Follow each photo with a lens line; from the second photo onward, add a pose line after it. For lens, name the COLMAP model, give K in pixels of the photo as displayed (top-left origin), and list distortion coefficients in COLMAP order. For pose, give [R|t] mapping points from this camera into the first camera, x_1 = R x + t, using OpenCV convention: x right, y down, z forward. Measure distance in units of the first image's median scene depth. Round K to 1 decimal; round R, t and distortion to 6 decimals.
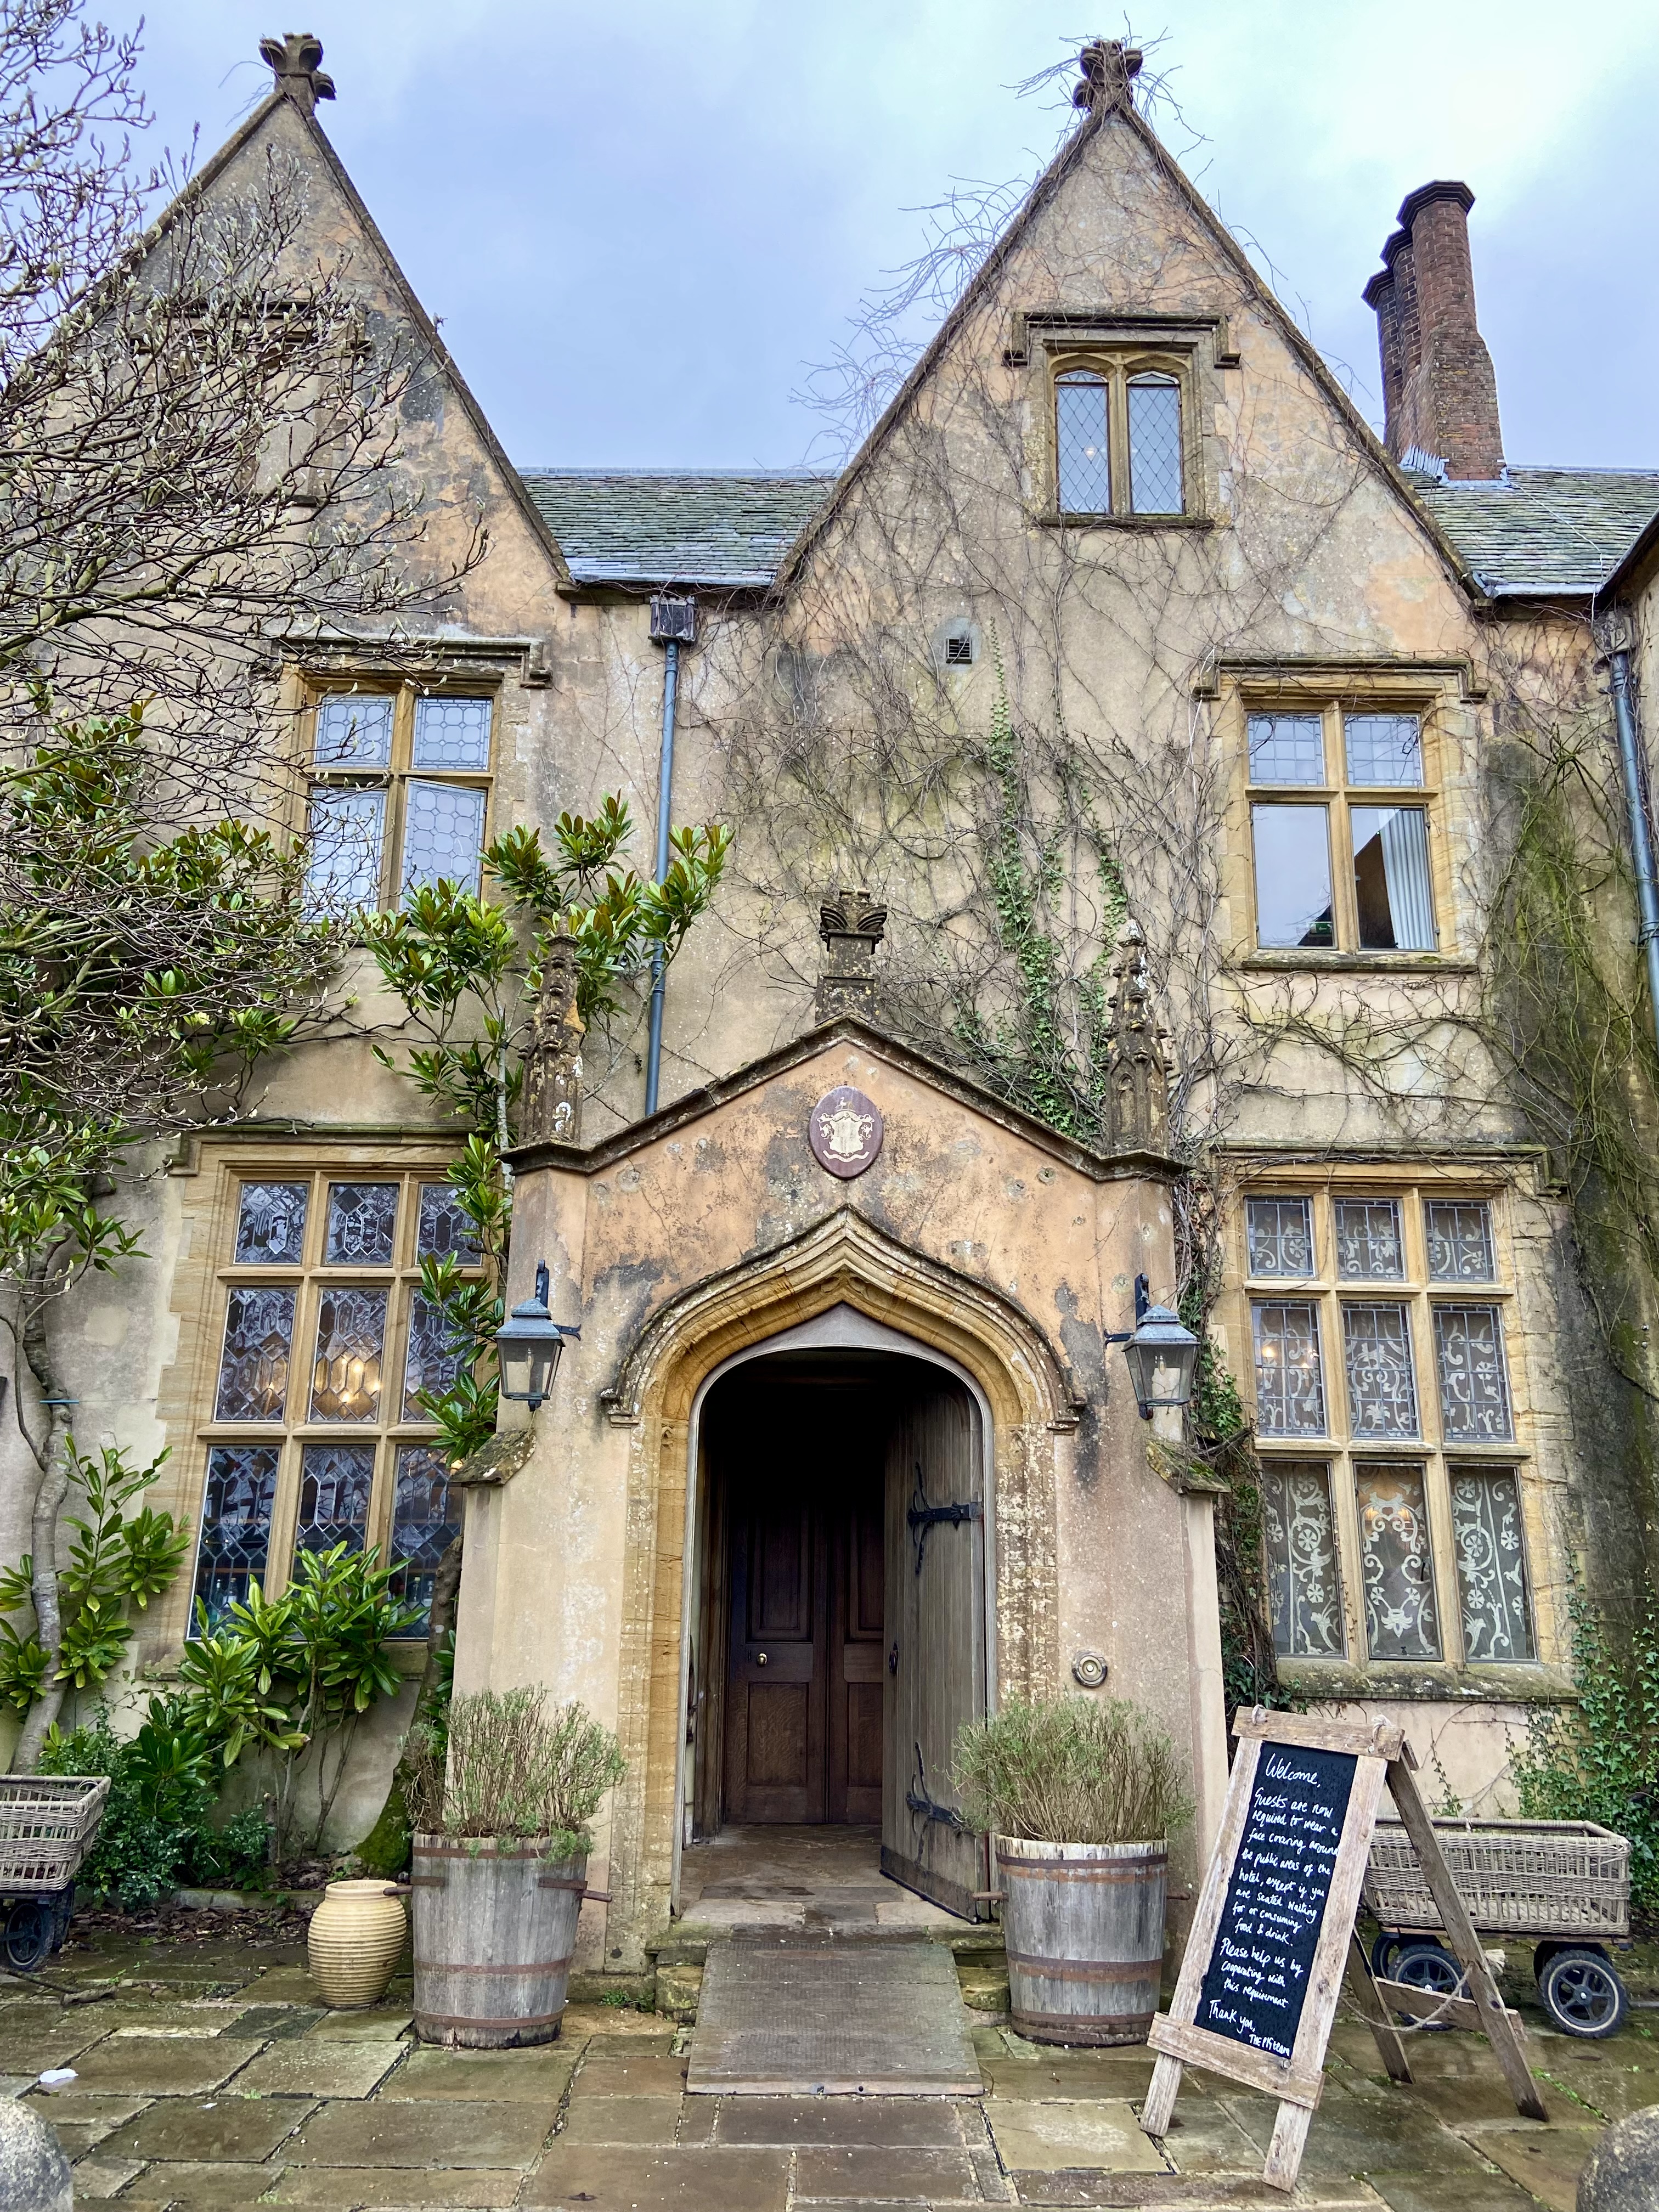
lens RADIAL K [[1676.8, 0, 826.2], [0, 1676.8, 1102.4], [0, 0, 1]] dist [0.120992, -0.133099]
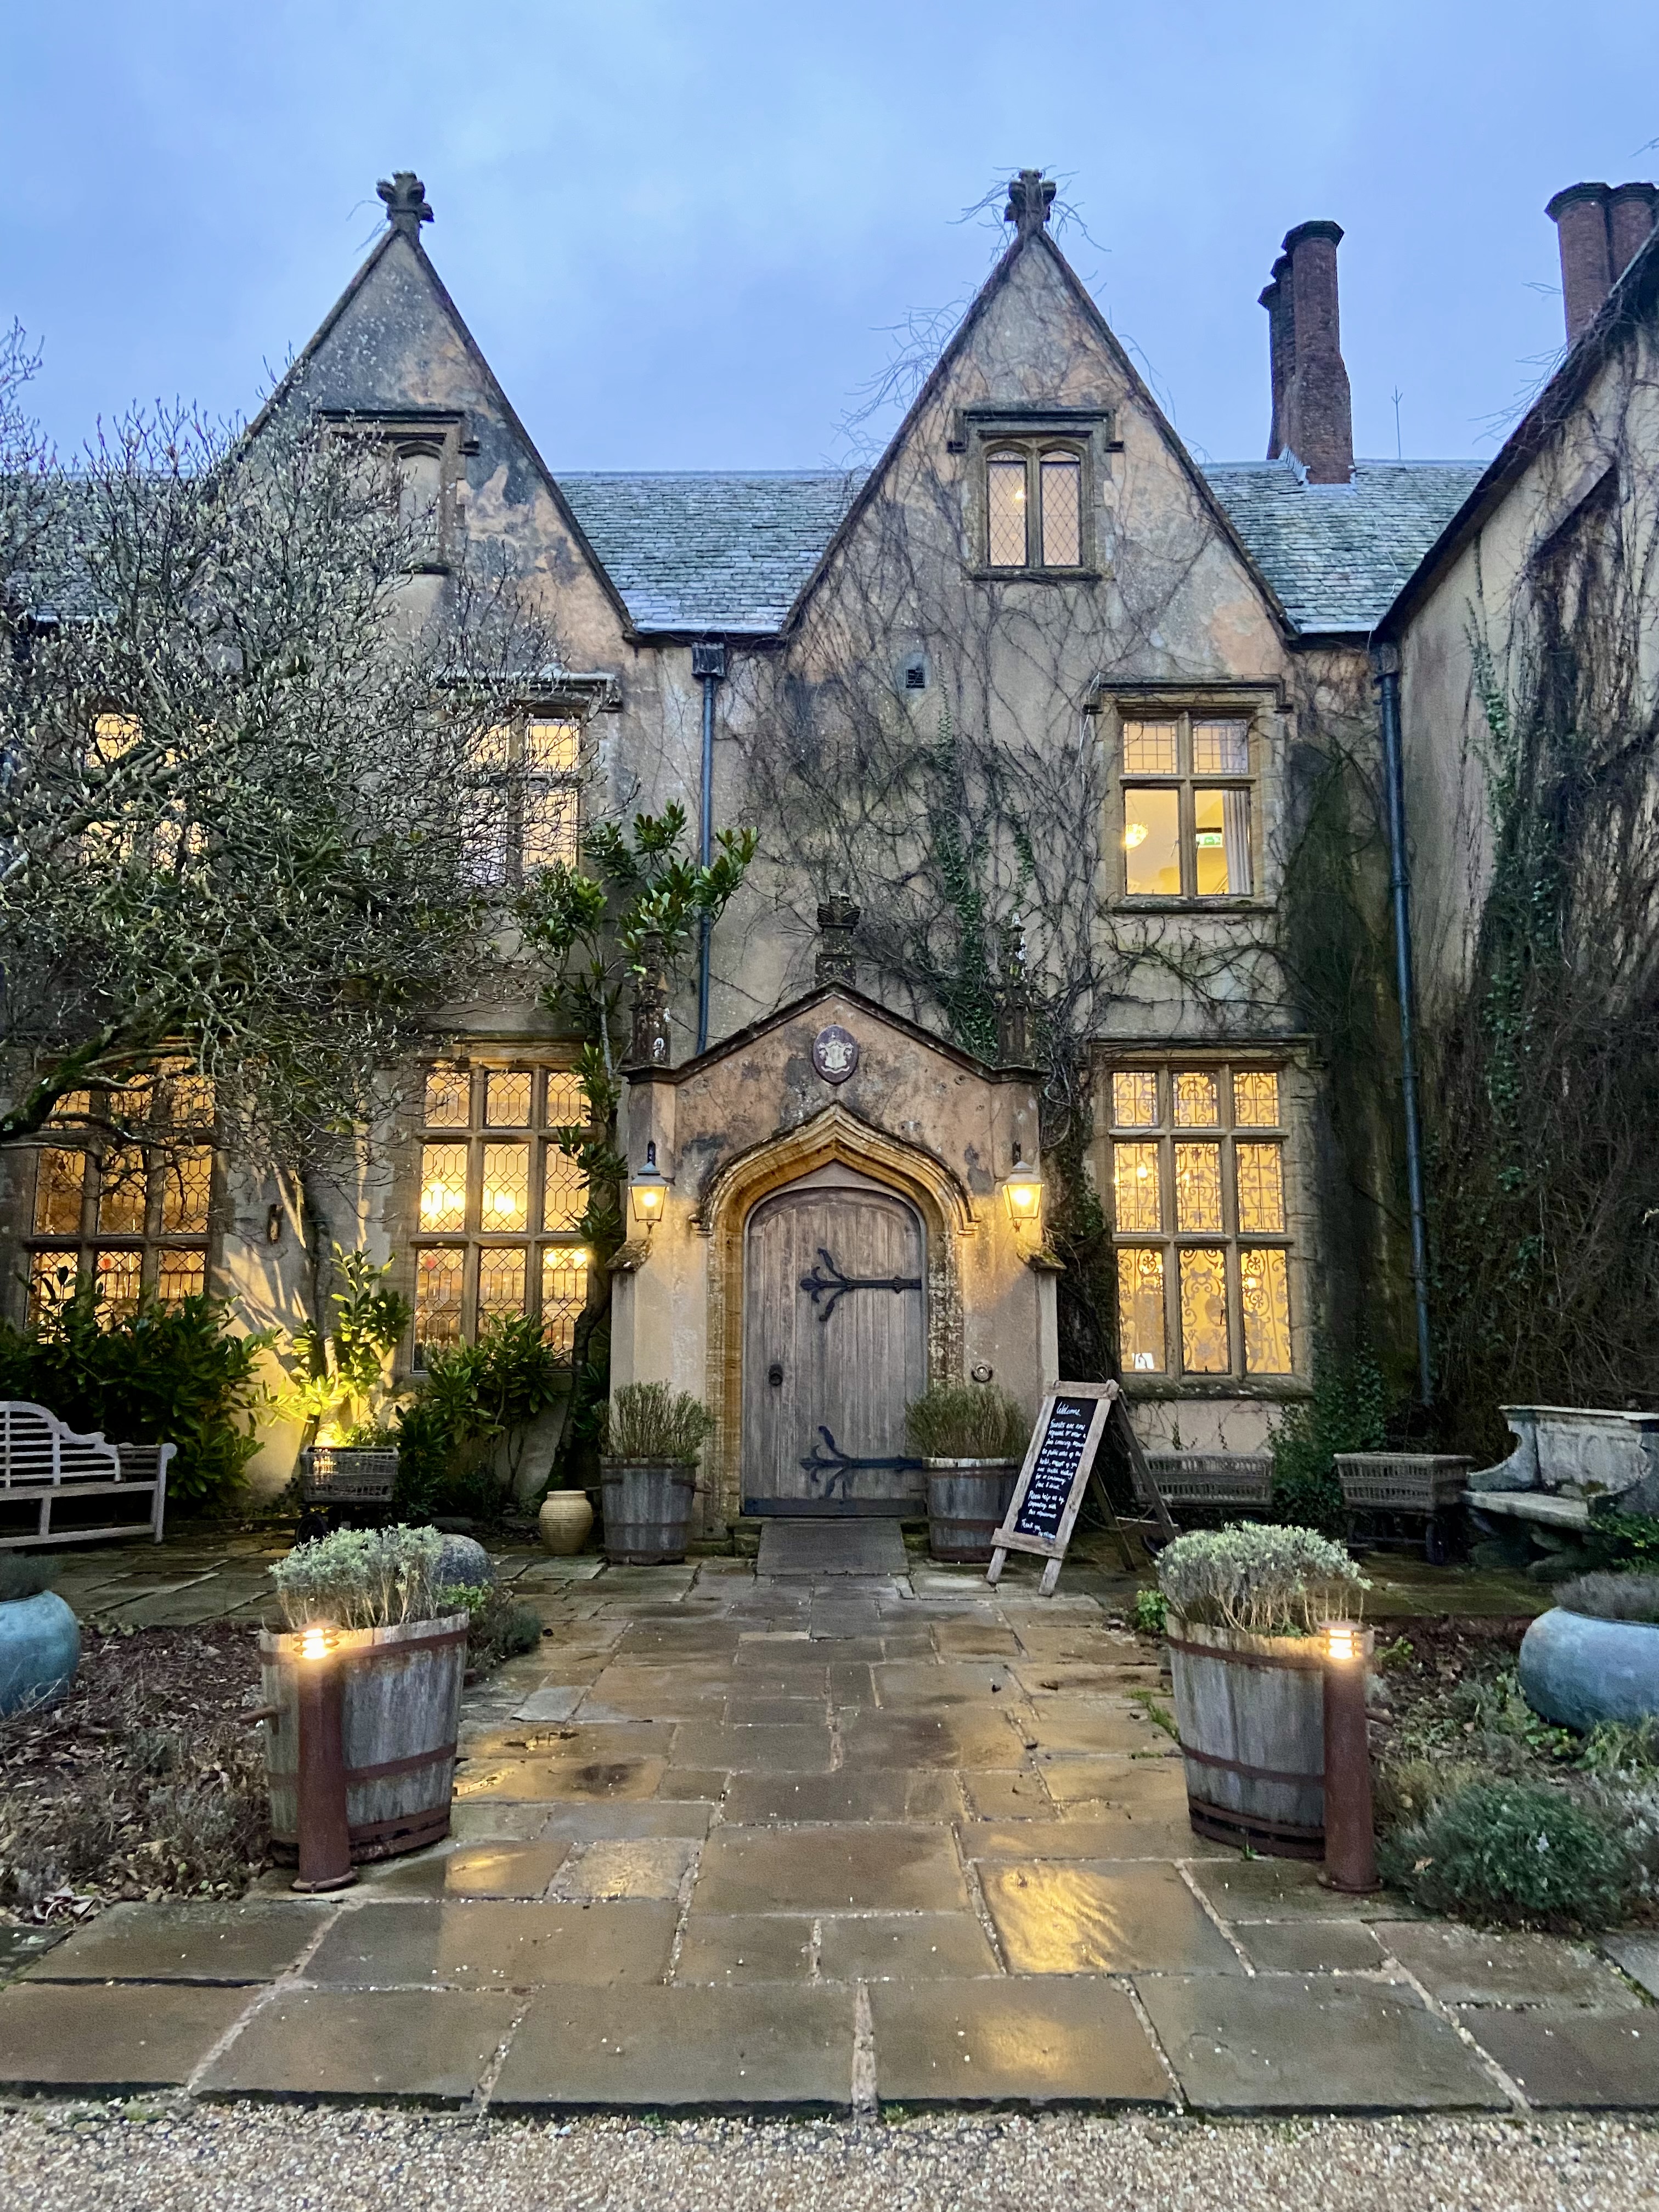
lens RADIAL K [[1676.8, 0, 835.0], [0, 1676.8, 1086.1], [0, 0, 1]] dist [0.120992, -0.133099]
pose [[0.999899, -0.014151, 0.001088, 0.007002], [0.013938, 0.993509, 0.112900, -0.100131], [-0.002678, -0.112873, 0.993606, -0.448030]]
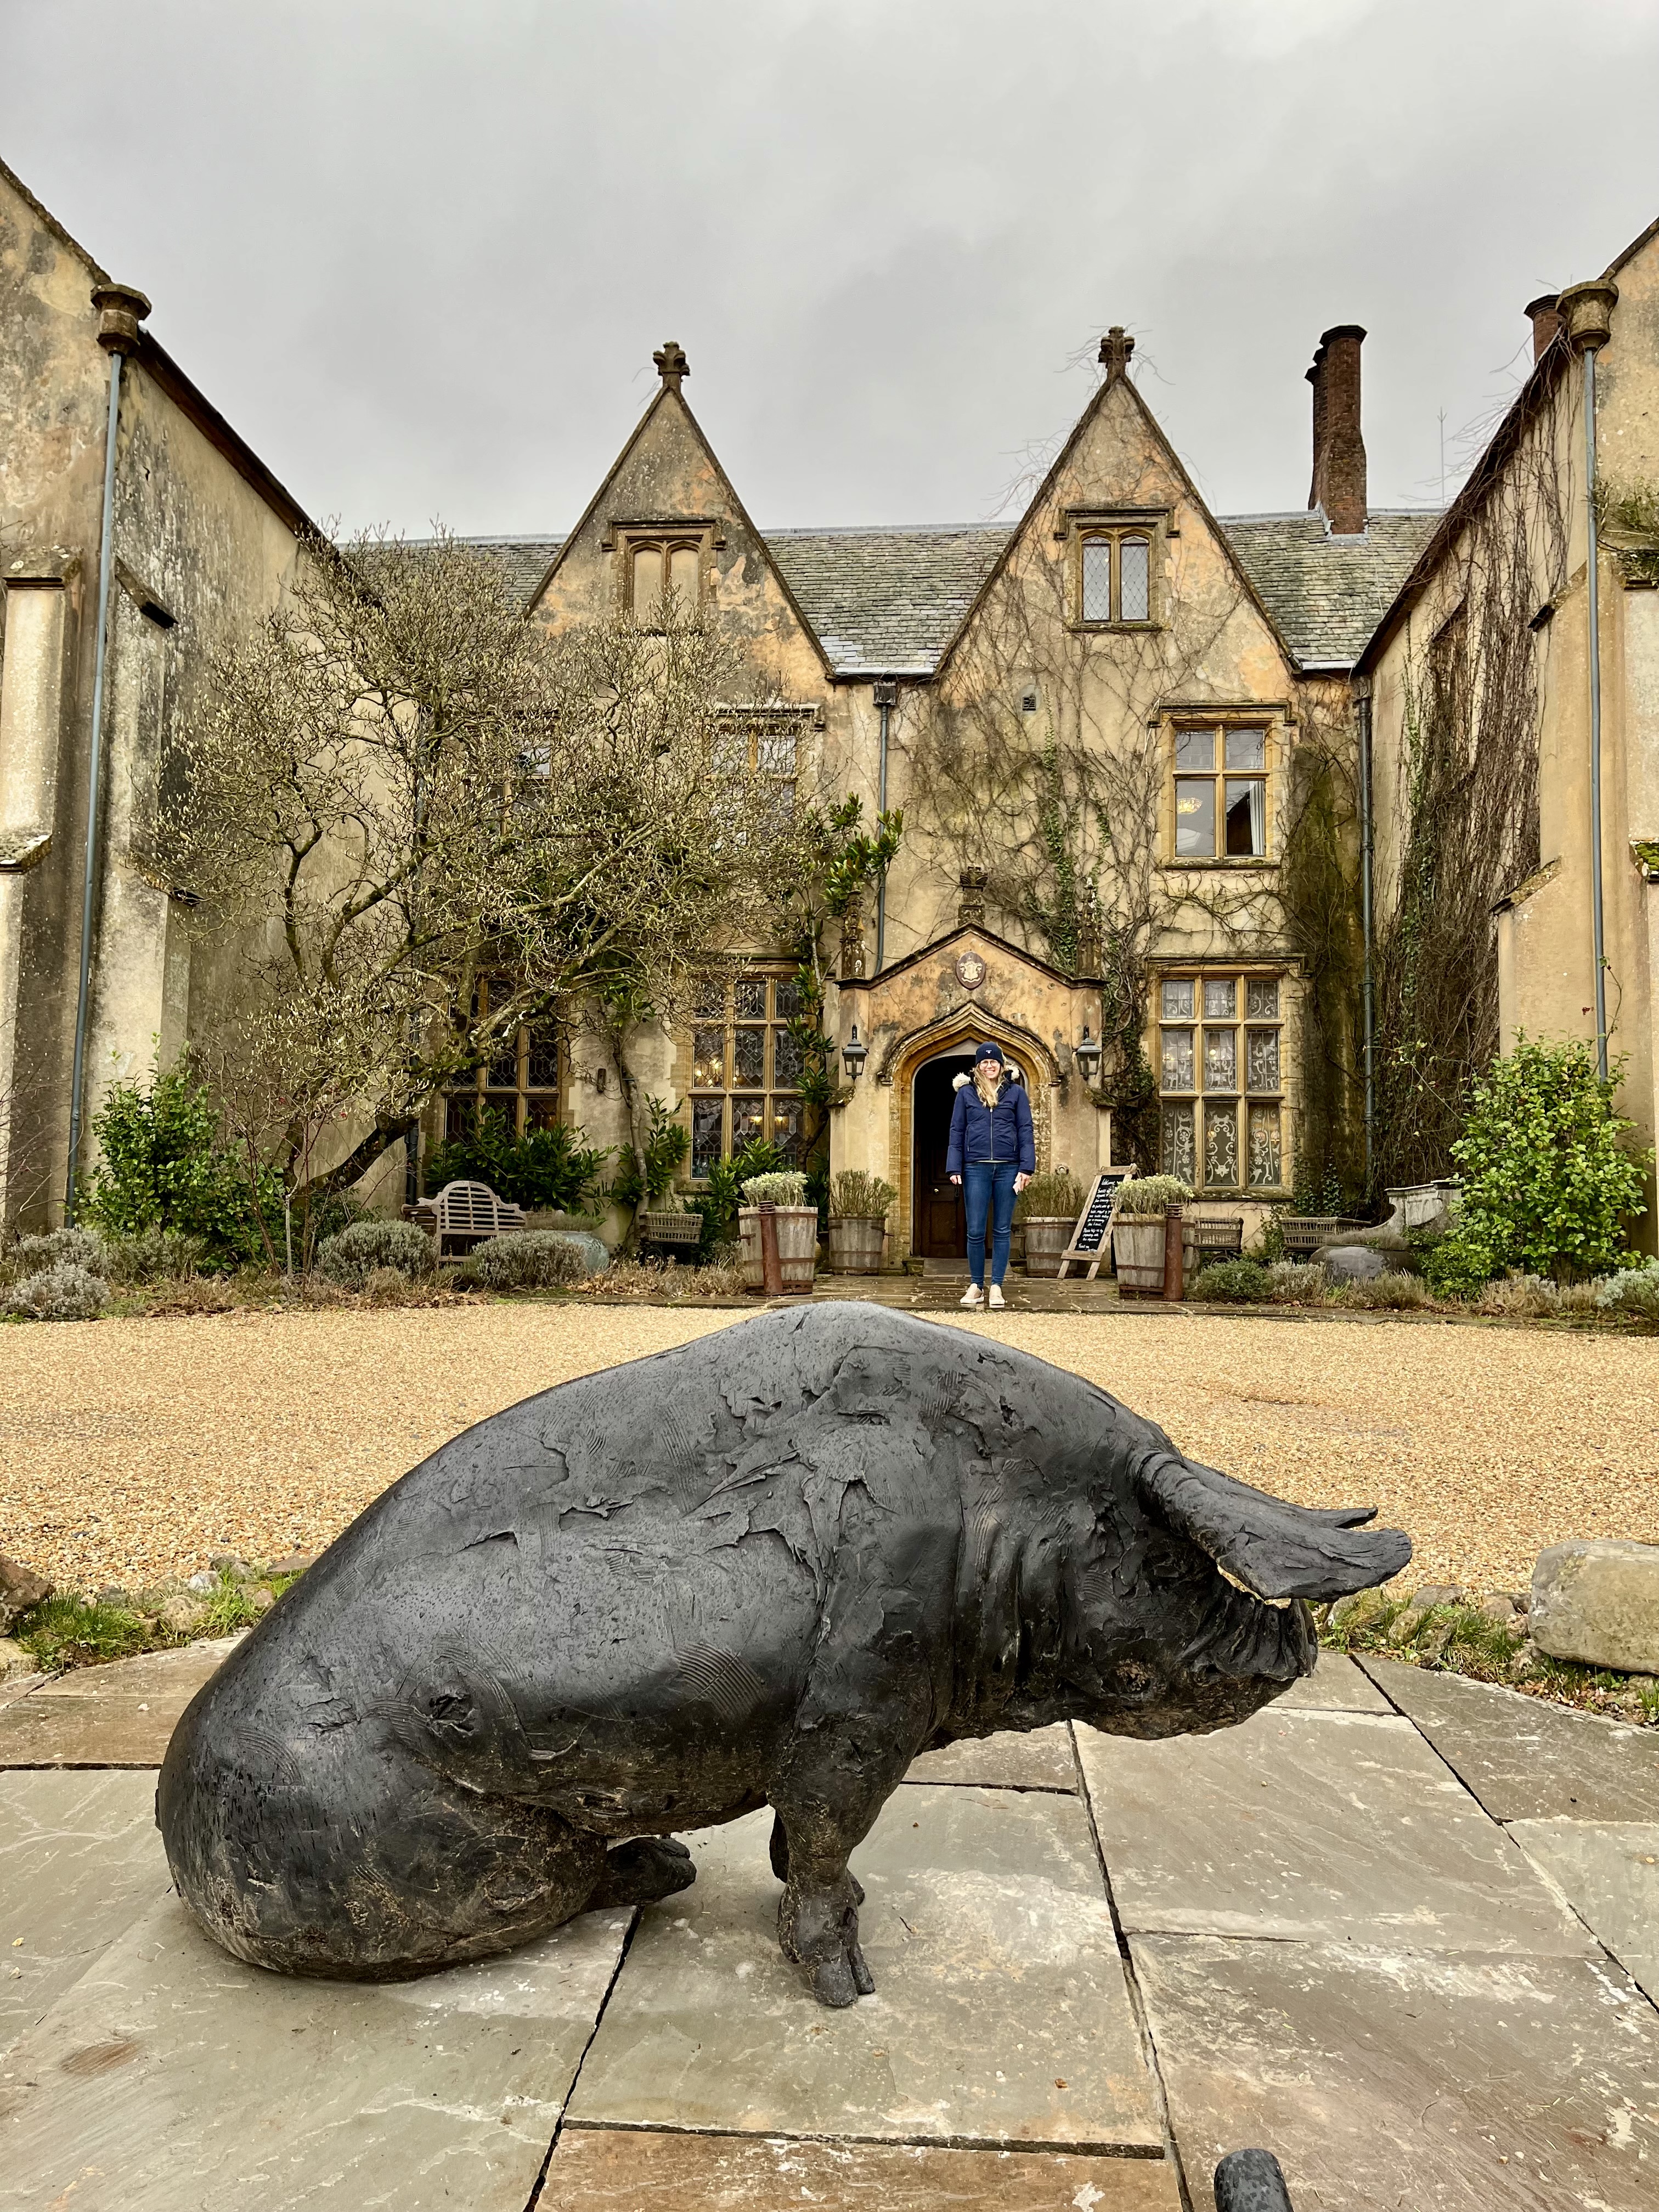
lens RADIAL K [[1685.5, 0, 845.6], [0, 1685.5, 1120.8], [0, 0, 1]] dist [0.064982, -0.072434]
pose [[0.997347, -0.008504, -0.072302, 0.003889], [0.021934, 0.982105, 0.187054, -0.177287], [0.069417, -0.188143, 0.979685, -1.141083]]
